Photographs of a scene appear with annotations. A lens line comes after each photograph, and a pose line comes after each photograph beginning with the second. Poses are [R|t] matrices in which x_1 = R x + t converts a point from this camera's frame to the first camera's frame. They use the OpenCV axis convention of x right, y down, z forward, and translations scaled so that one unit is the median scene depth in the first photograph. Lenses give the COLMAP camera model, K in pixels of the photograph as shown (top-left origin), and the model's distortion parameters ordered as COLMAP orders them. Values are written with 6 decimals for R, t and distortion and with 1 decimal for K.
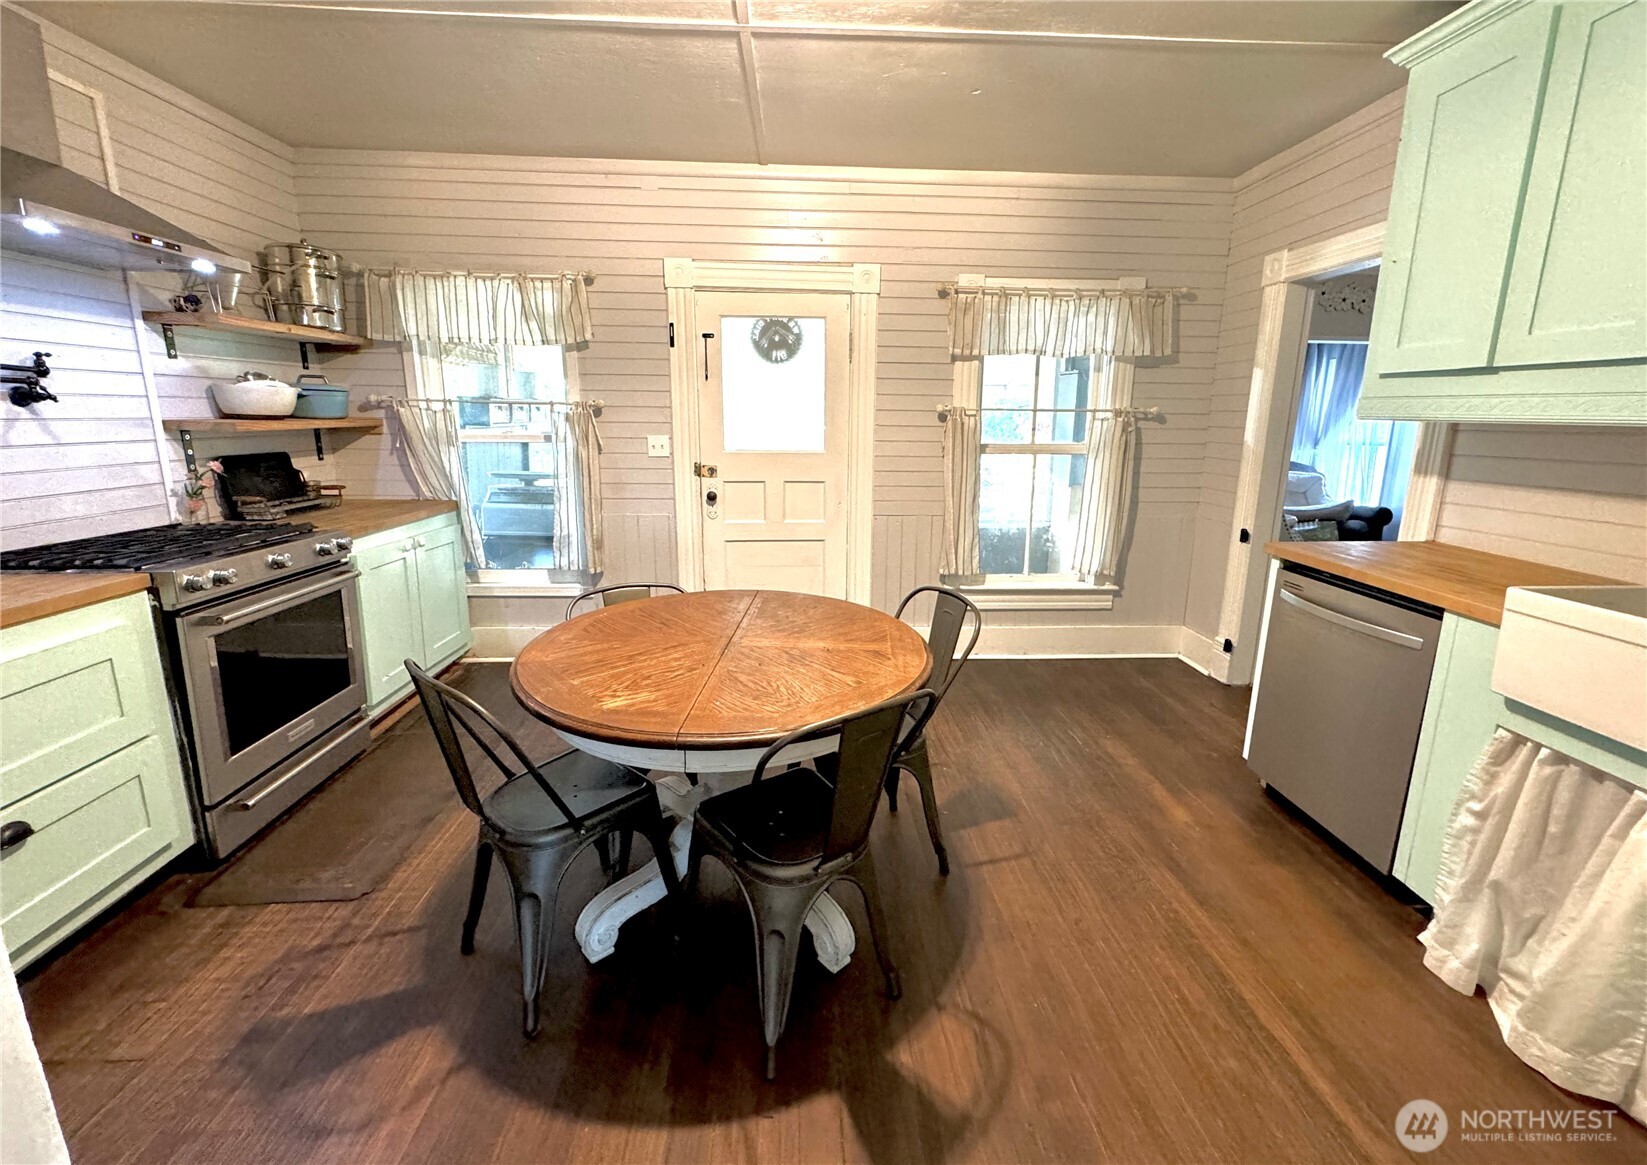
lens RADIAL K [[672.5, 0, 825.9], [0, 672.5, 544.5], [0, 0, 1]] dist [-0.002869, -0.000222]
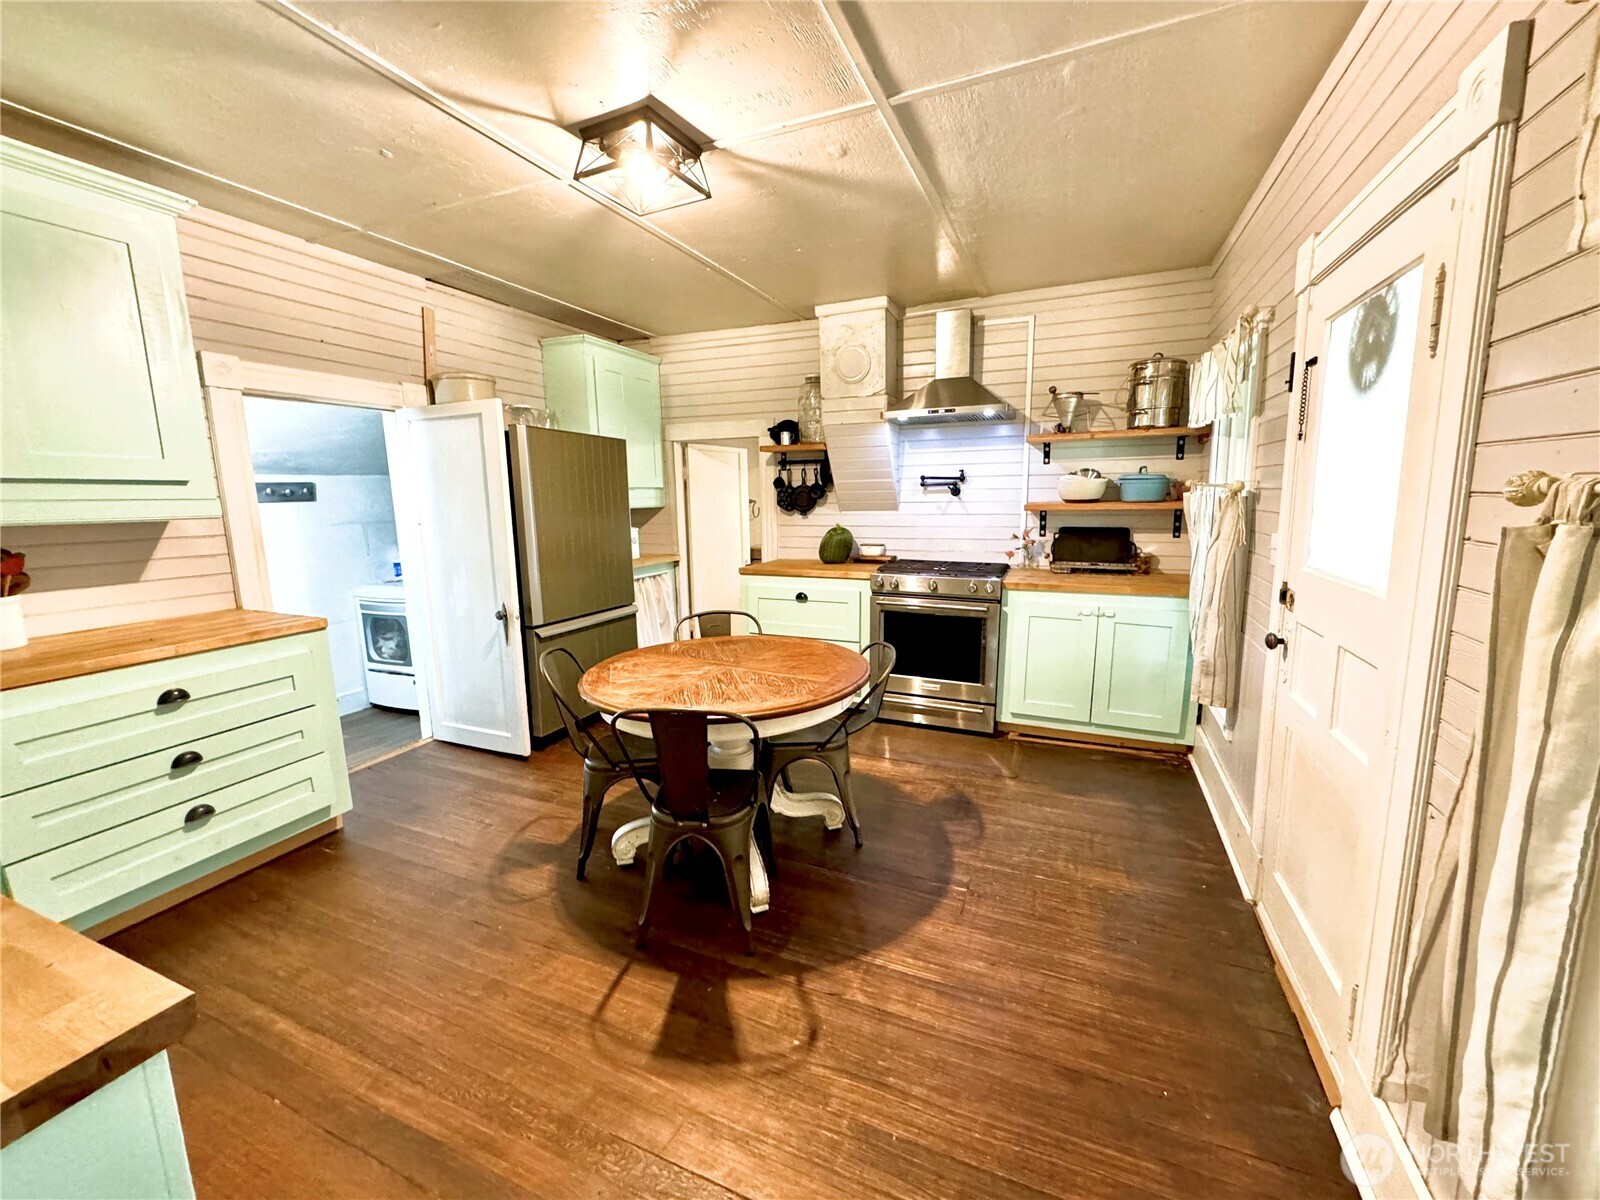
lens RADIAL K [[643.4, 0, 789.1], [0, 643.4, 592.2], [0, 0, 1]] dist [0.001599, -0.000115]
pose [[-0.455108, 0.135341, -0.880090, 0.846213], [-0.159907, 0.959891, 0.230303, -0.294578], [0.875960, 0.245545, -0.415212, 1.438088]]
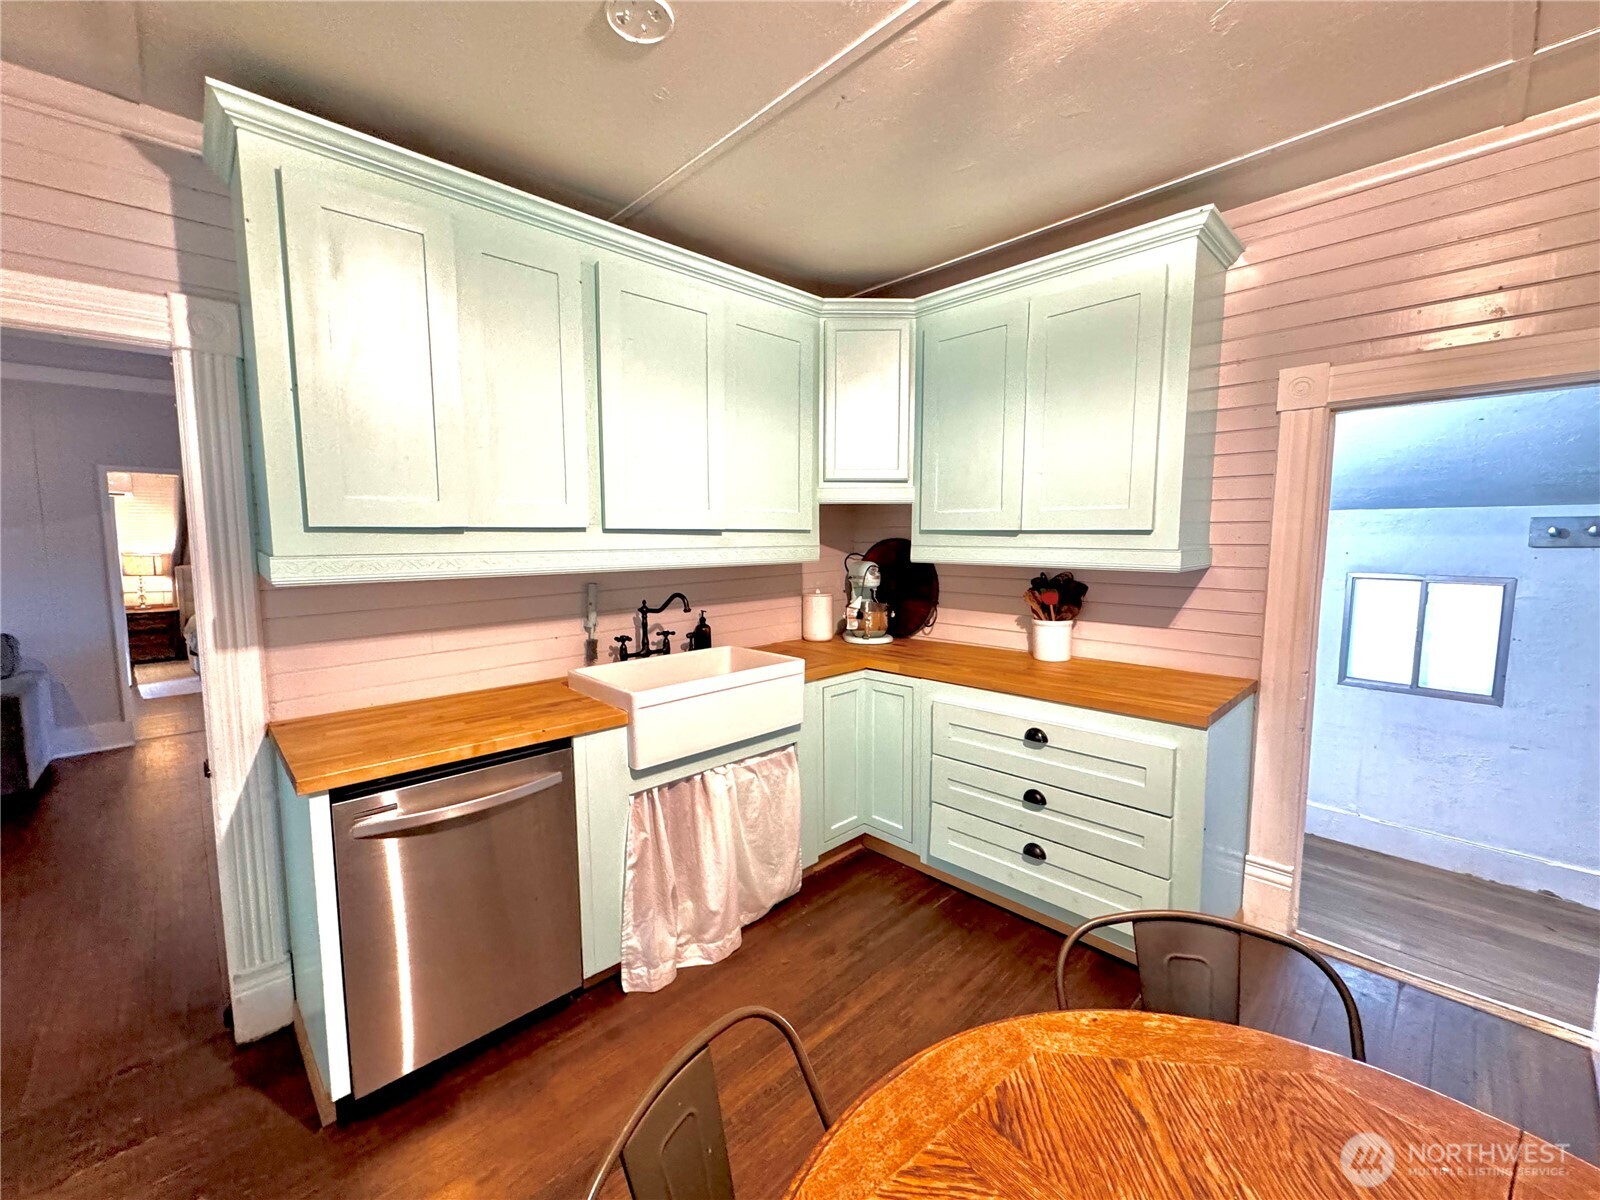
lens RADIAL K [[643.4, 0, 797.1], [0, 643.4, 599.6], [0, 0, 1]] dist [0.001599, -0.000115]
pose [[-0.655789, -0.078499, 0.750852, -0.119332], [0.147470, 0.962100, 0.229383, -0.269936], [-0.740401, 0.261155, -0.619358, 1.104210]]
